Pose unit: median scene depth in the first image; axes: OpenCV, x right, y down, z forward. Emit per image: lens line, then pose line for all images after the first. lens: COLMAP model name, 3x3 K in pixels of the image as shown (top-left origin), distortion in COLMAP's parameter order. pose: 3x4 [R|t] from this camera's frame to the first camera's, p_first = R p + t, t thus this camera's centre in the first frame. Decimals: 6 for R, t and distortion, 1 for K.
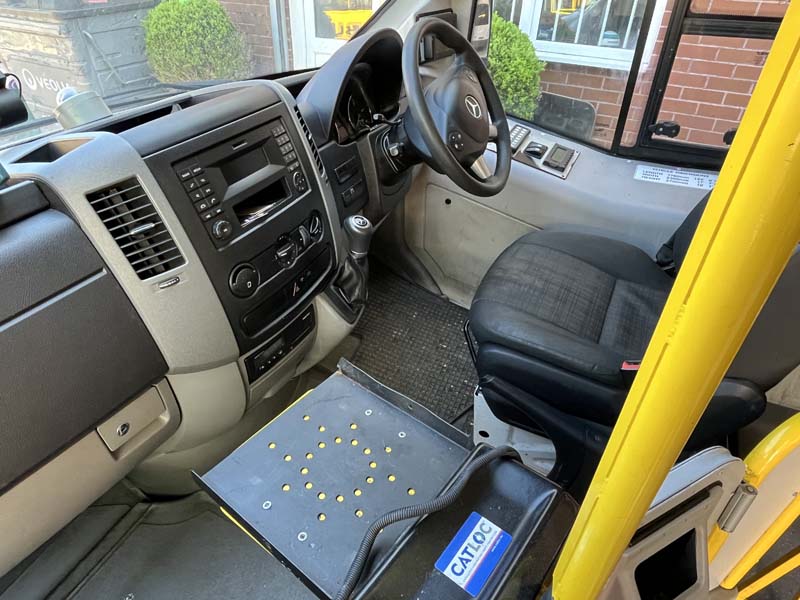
lens RADIAL K [[491.0, 0, 400.0], [0, 491.0, 300.0], [0, 0, 1]] dist [-0.002408, -0.000702]
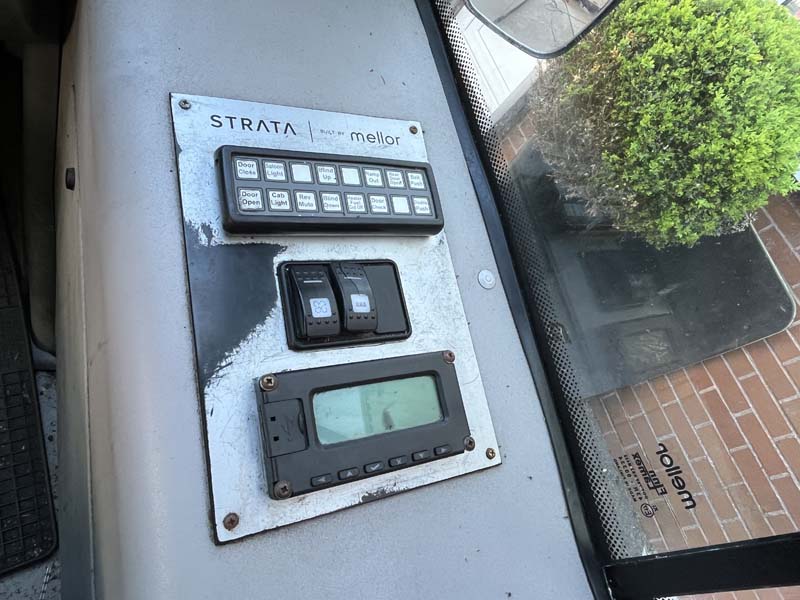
lens RADIAL K [[491.0, 0, 400.0], [0, 491.0, 300.0], [0, 0, 1]] dist [-0.002408, -0.000702]
pose [[0.649233, 0.754562, -0.095568, 0.177163], [-0.736903, 0.655142, 0.166622, -0.203997], [0.188337, -0.037752, 0.981379, 0.456382]]
